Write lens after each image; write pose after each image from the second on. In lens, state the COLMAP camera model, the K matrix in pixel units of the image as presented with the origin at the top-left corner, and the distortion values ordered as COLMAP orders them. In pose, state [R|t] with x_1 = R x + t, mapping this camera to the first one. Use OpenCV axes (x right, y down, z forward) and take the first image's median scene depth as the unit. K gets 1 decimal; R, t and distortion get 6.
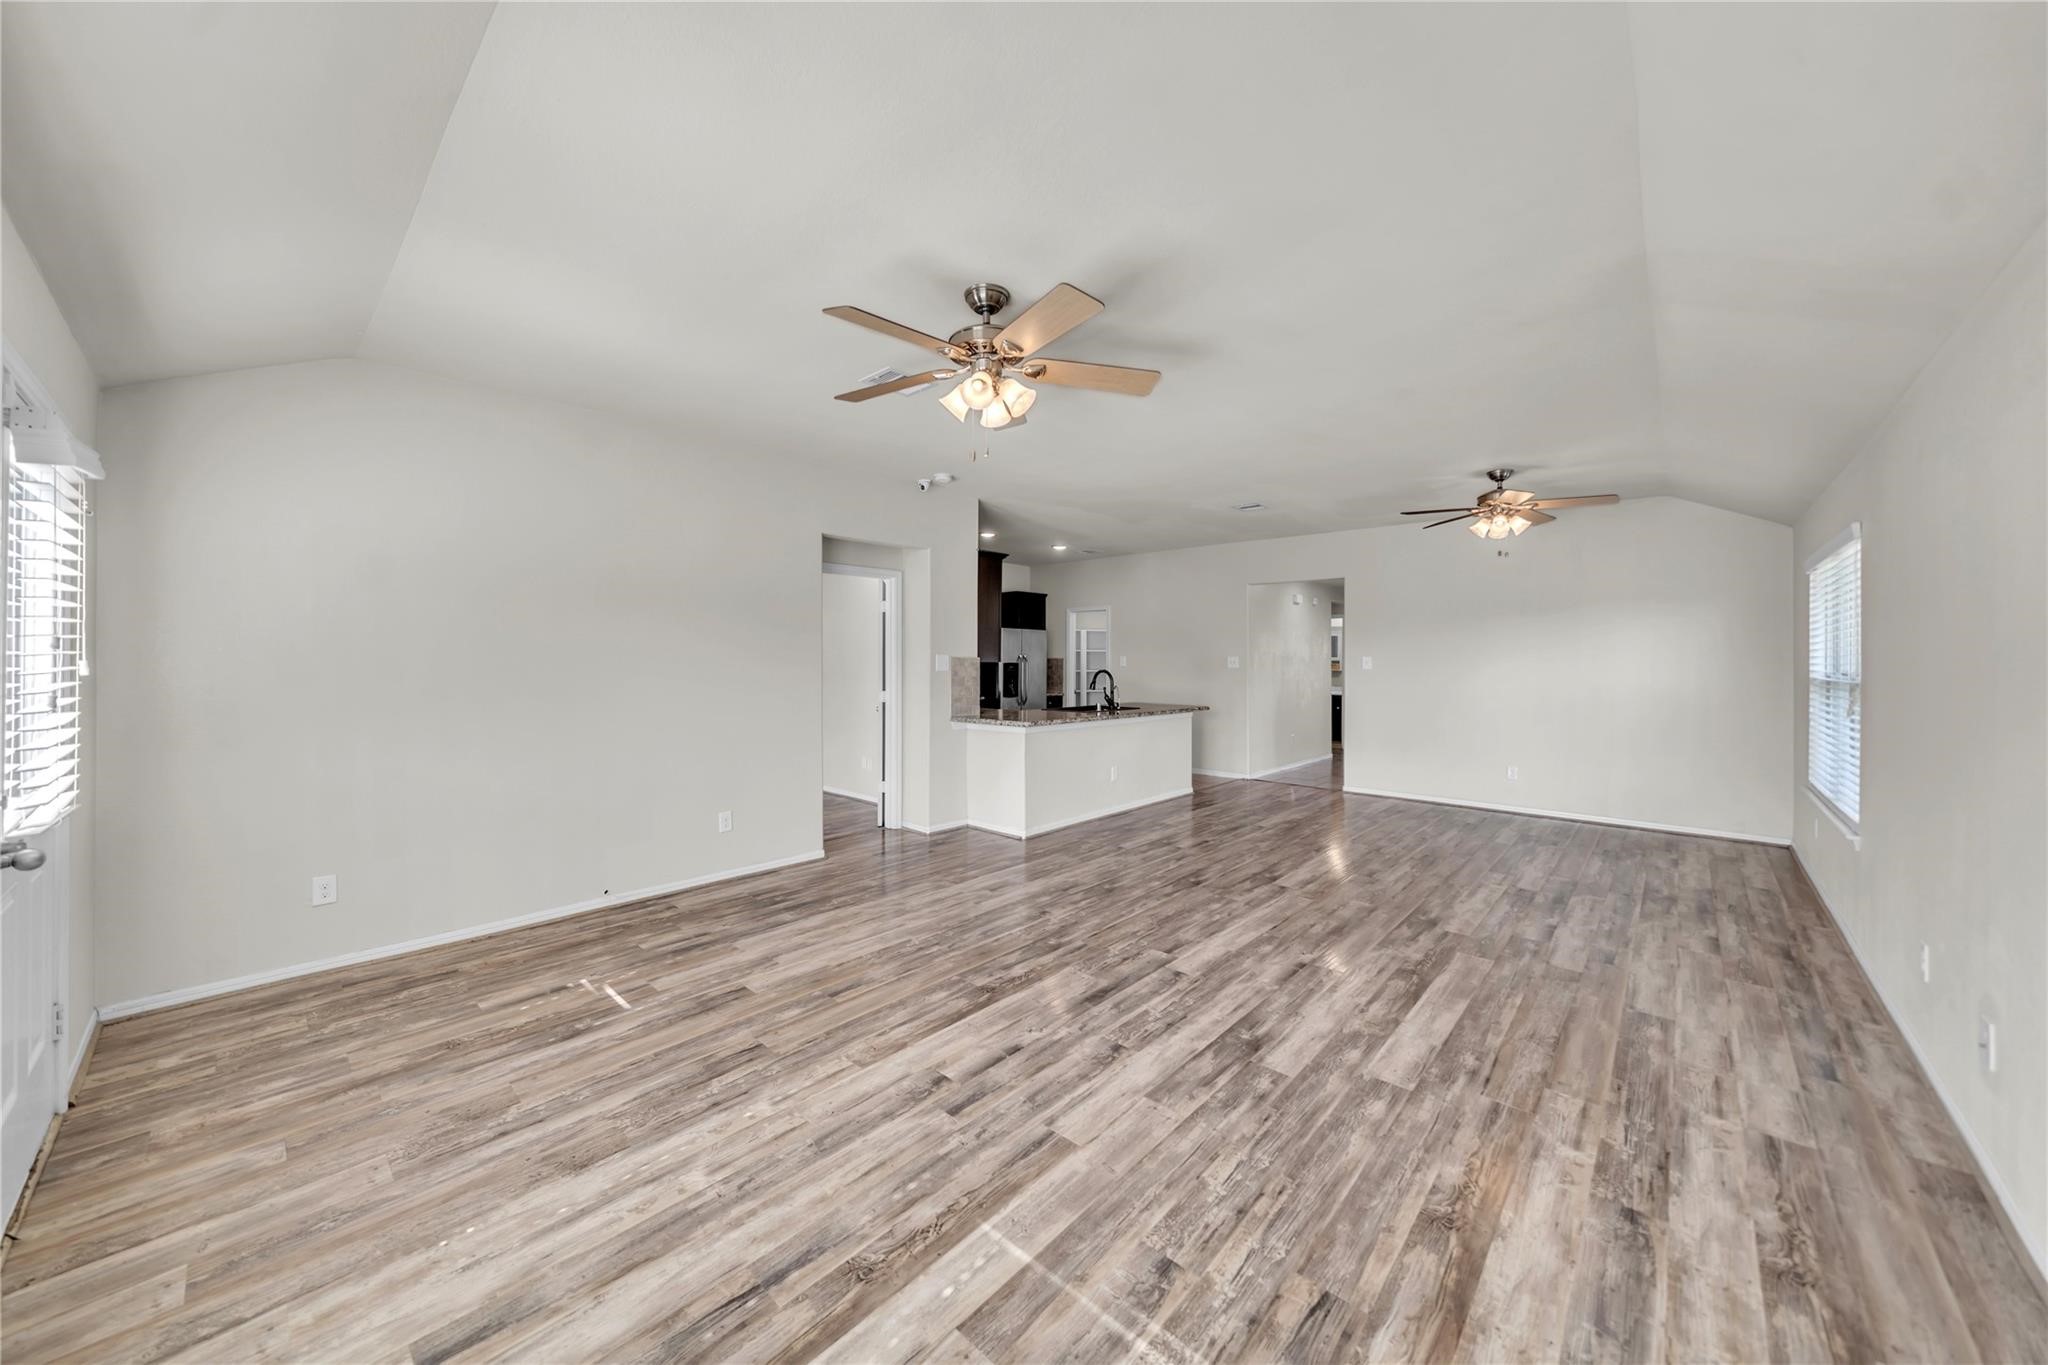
lens RADIAL K [[710.5, 0, 1019.4], [0, 710.5, 680.0], [0, 0, 1]] dist [-0.004602, -0.000191]
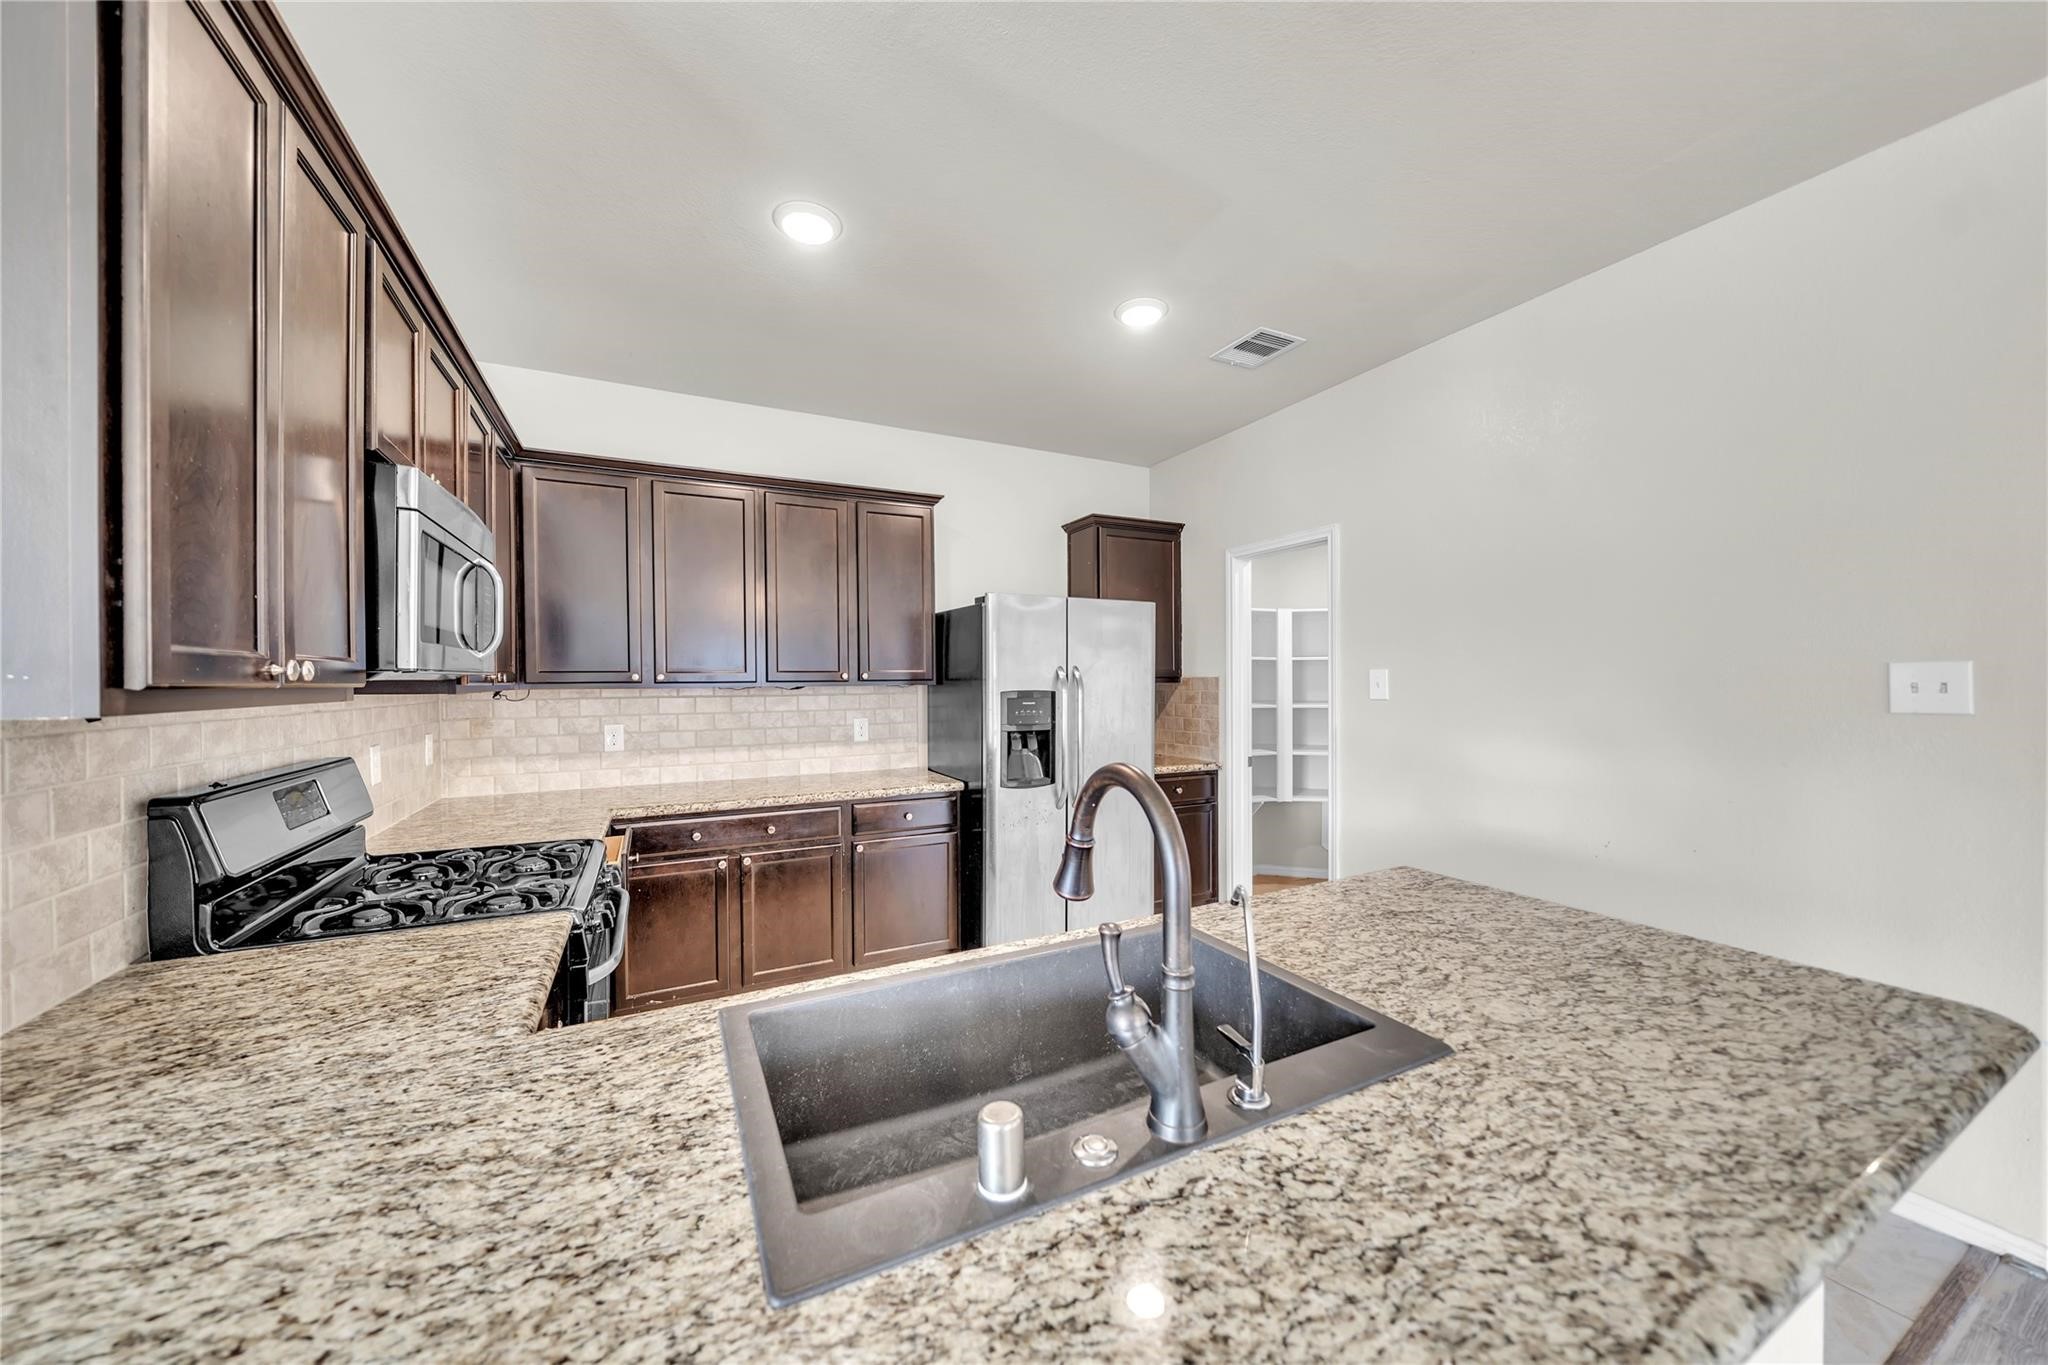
lens RADIAL K [[717.8, 0, 1018.4], [0, 717.8, 686.3], [0, 0, 1]] dist [-0.006557, -0.000076]
pose [[0.939330, 0.000016, -0.343015, 0.093757], [-0.005528, 0.999871, -0.015092, -0.017829], [0.342971, 0.016073, 0.939209, 0.576944]]
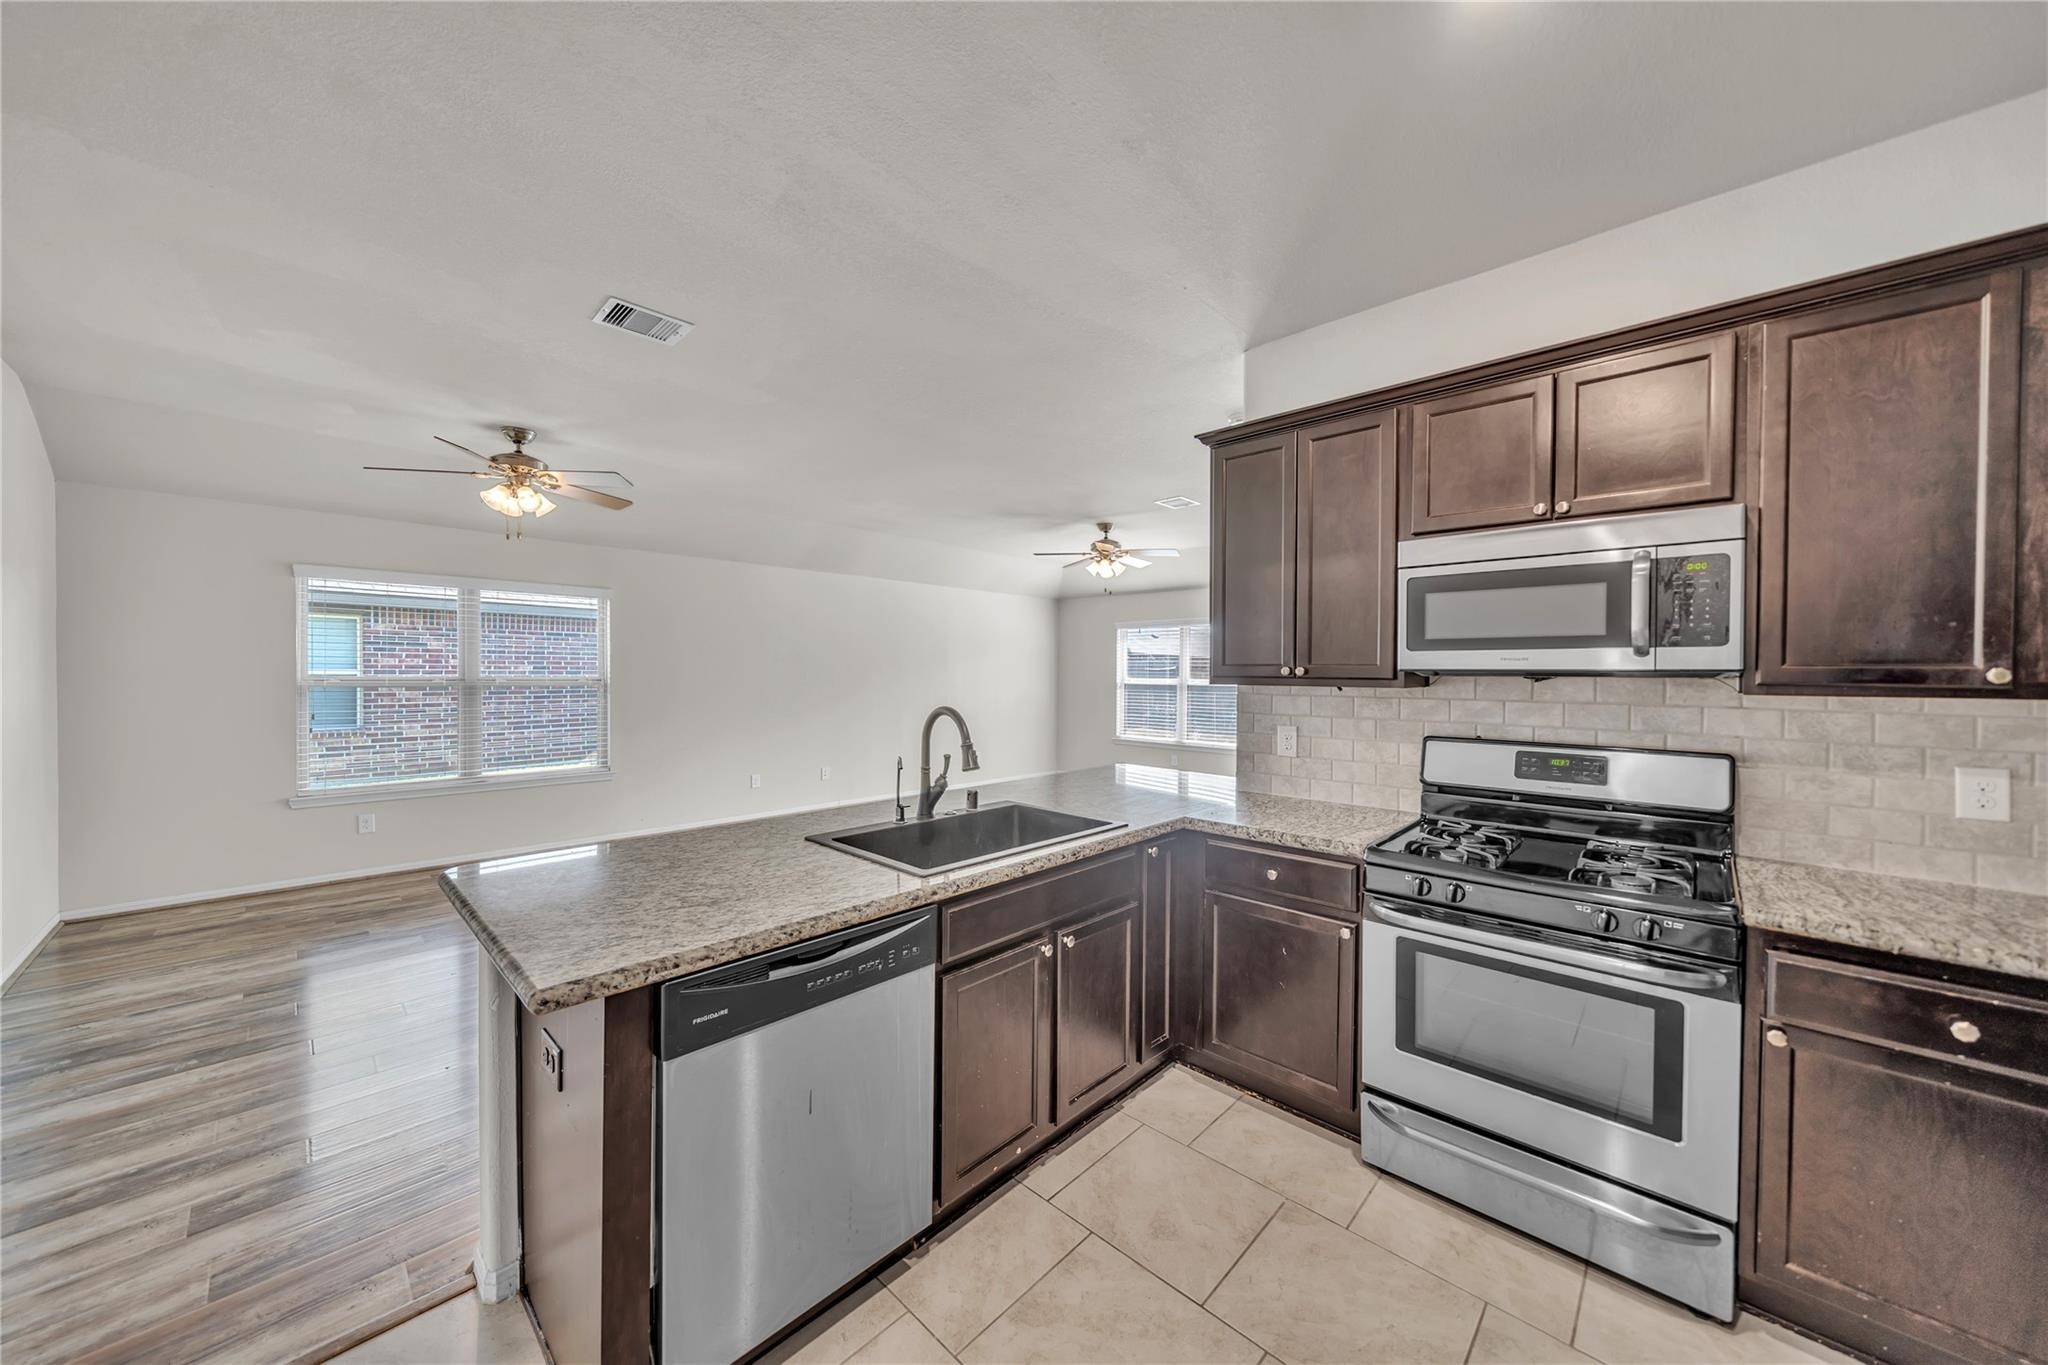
lens RADIAL K [[710.5, 0, 1019.4], [0, 710.5, 680.0], [0, 0, 1]] dist [-0.004602, -0.000191]
pose [[-0.999860, -0.006590, 0.015406, 0.048951], [-0.005986, 0.999225, 0.038893, -0.027159], [-0.015650, 0.038795, -0.999125, 0.890092]]
